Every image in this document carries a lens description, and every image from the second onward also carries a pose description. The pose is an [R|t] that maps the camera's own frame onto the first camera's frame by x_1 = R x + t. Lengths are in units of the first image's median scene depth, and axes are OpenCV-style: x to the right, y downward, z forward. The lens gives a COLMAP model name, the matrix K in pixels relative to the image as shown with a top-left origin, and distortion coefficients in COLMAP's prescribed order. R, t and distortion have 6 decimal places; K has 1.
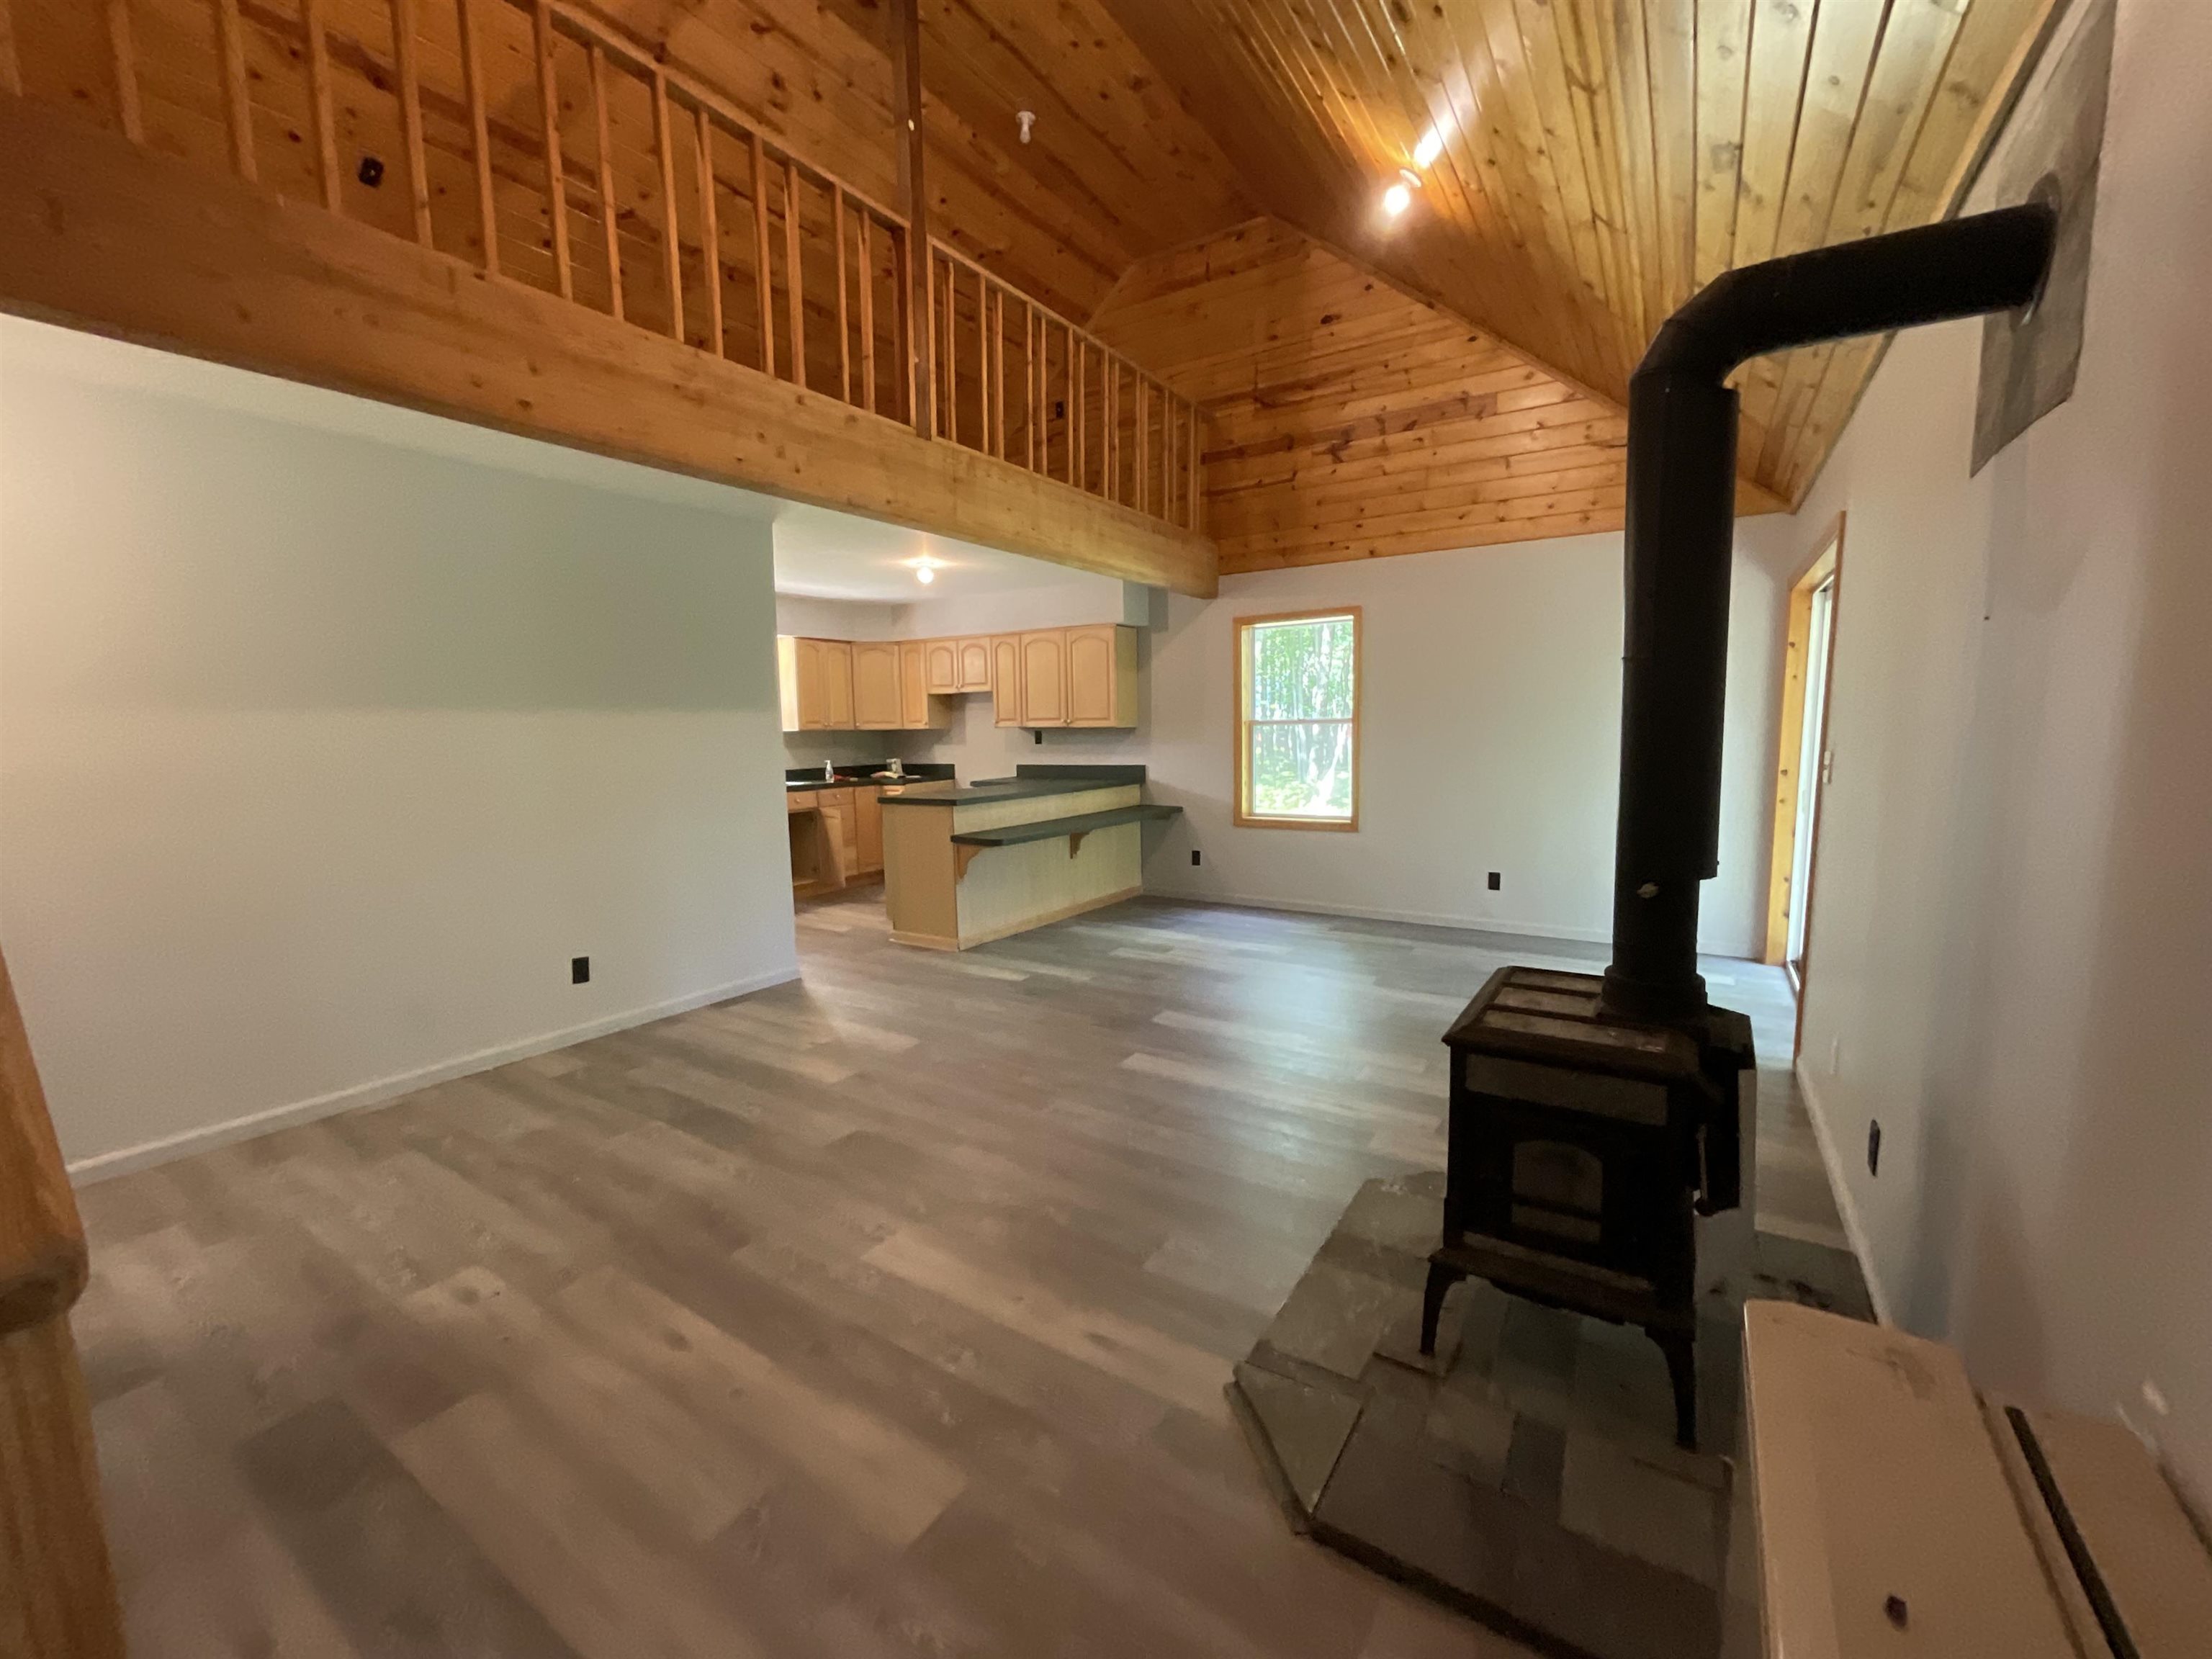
lens RADIAL K [[891.5, 0, 1106.0], [0, 891.5, 829.5], [0, 0, 1]] dist [0.001151, 0.000166]
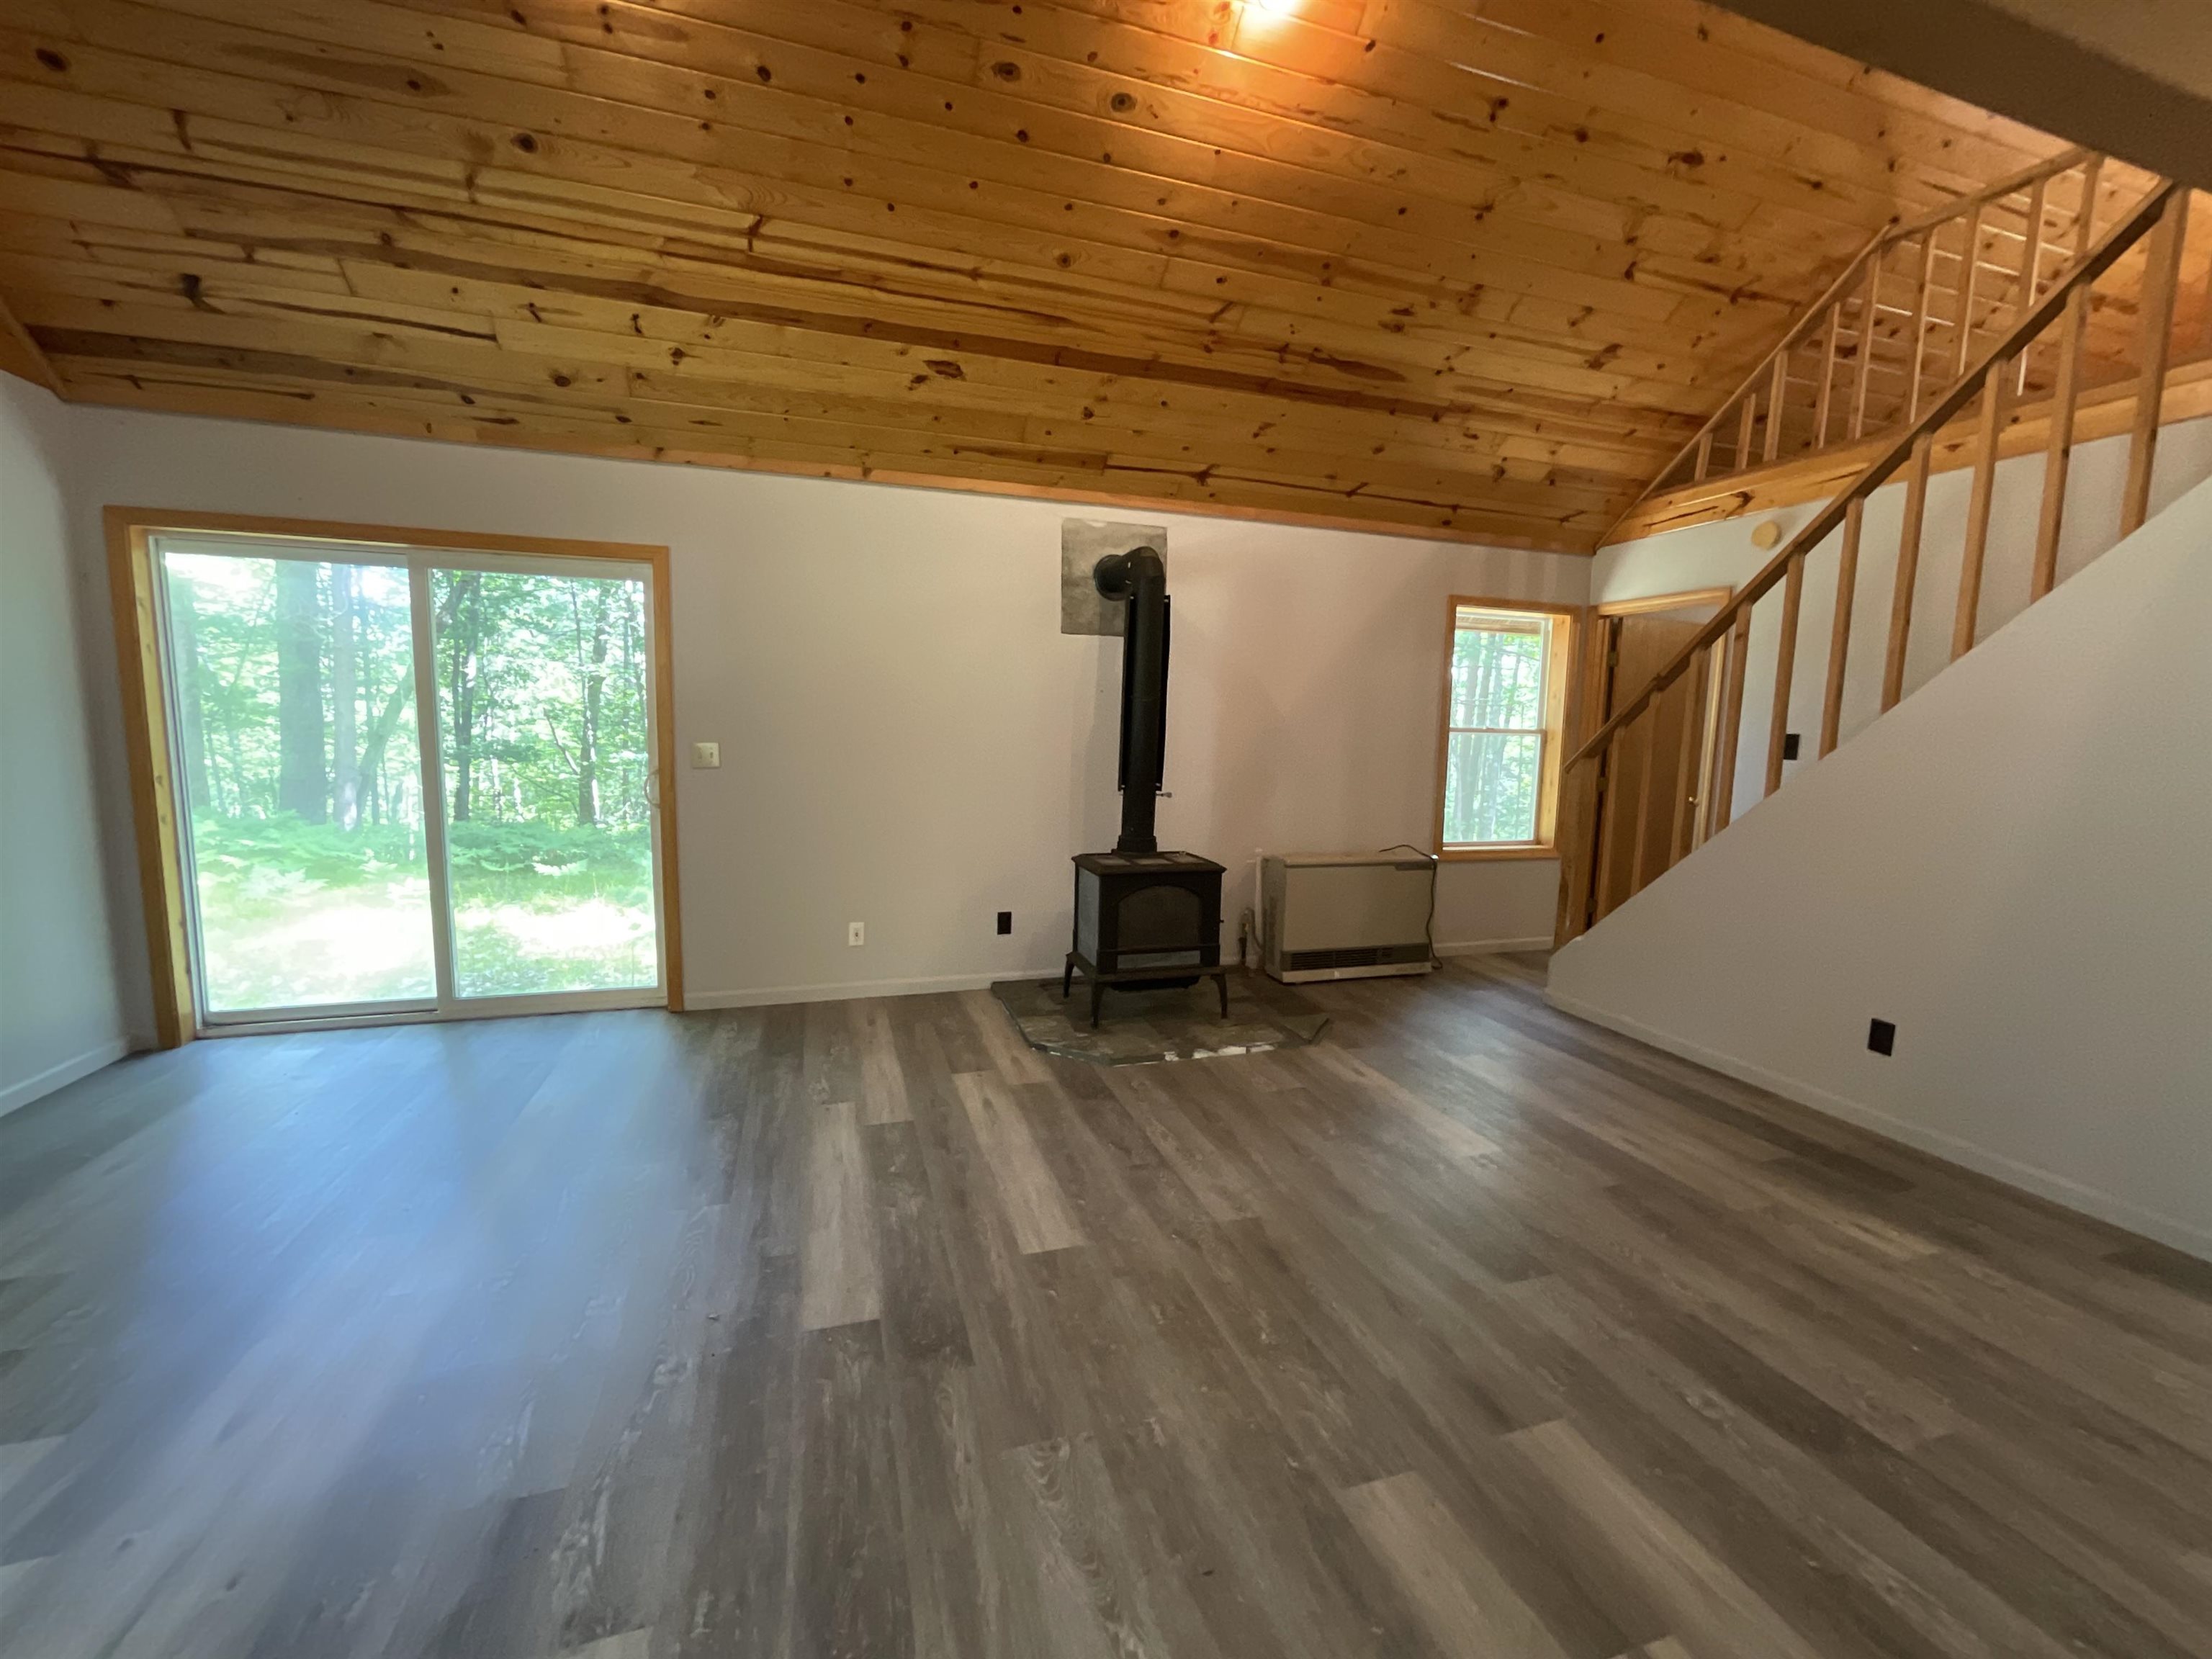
lens RADIAL K [[891.5, 0, 1106.0], [0, 891.5, 829.5], [0, 0, 1]] dist [0.001151, 0.000166]
pose [[-0.775195, -0.071646, 0.627646, -0.423162], [0.063528, 0.979670, 0.190292, -0.166668], [-0.628519, 0.187387, -0.754884, 1.560503]]
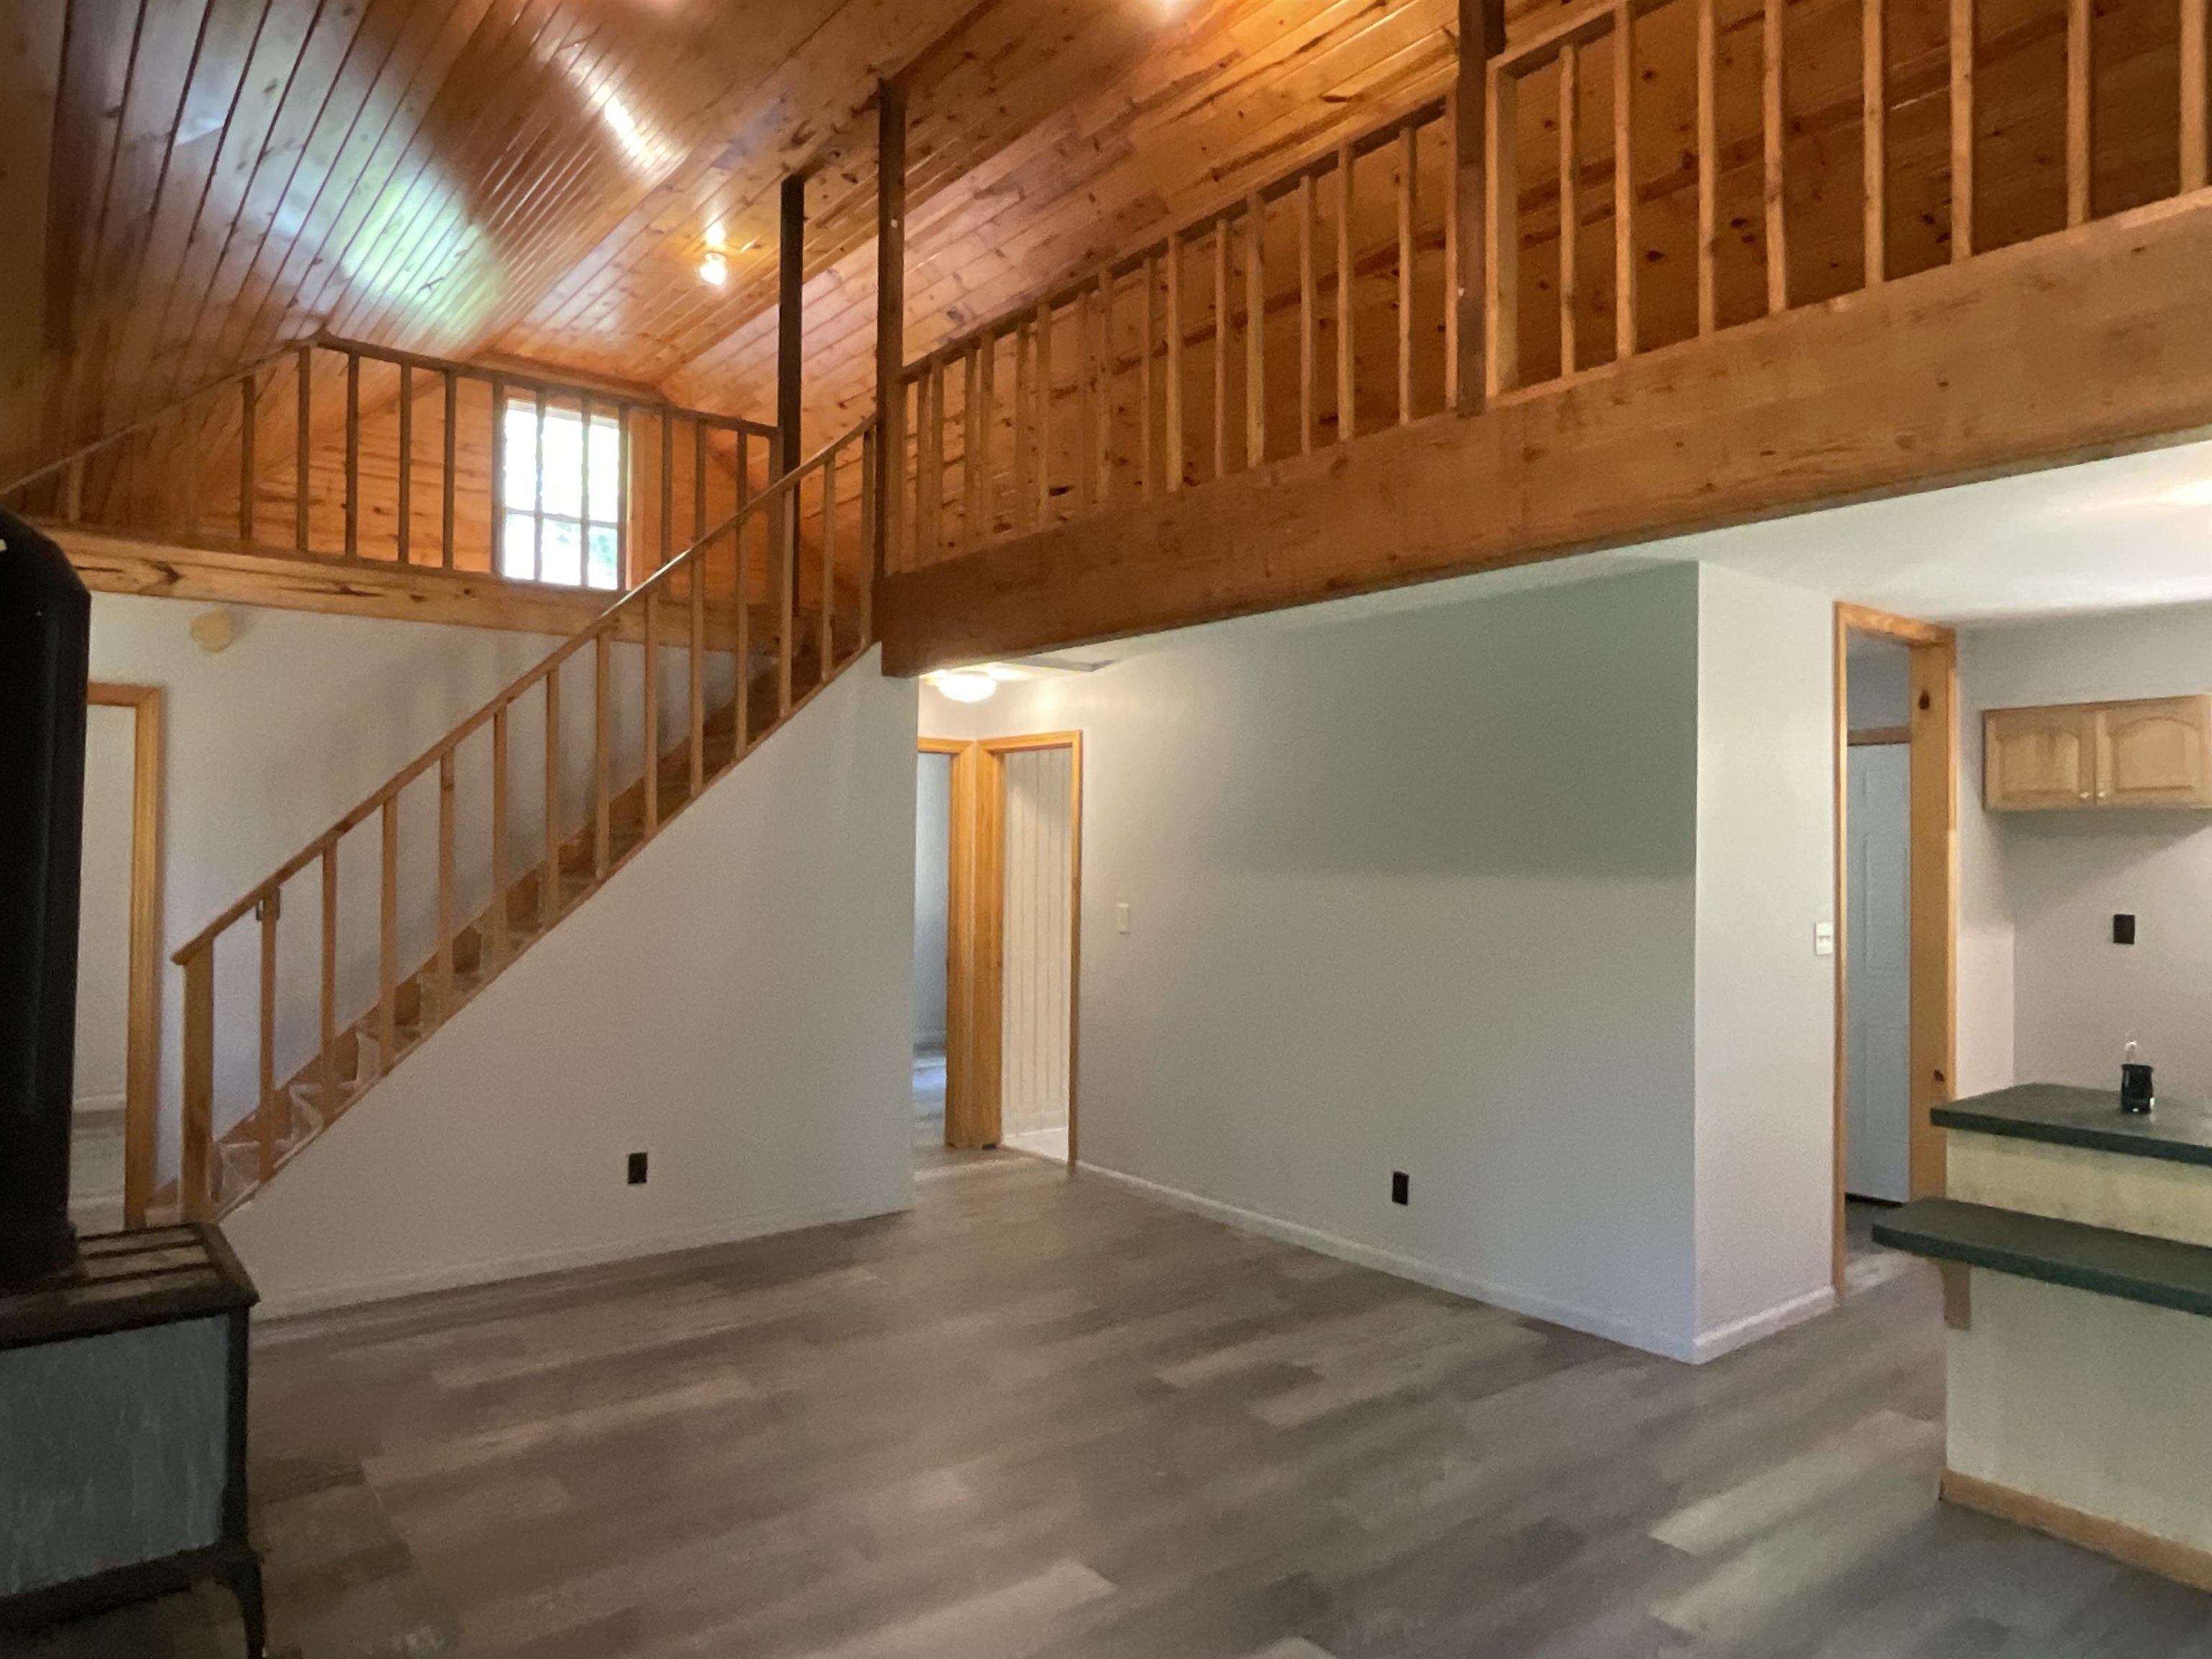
lens RADIAL K [[1407.1, 0, 1106.0], [0, 1407.1, 829.5], [0, 0, 1]] dist [0.001417, 0.000665]
pose [[-0.321835, -0.007213, -0.946768, 0.892338], [-0.108803, 0.993628, 0.029416, -0.219846], [0.940523, 0.112478, -0.320569, 1.365020]]
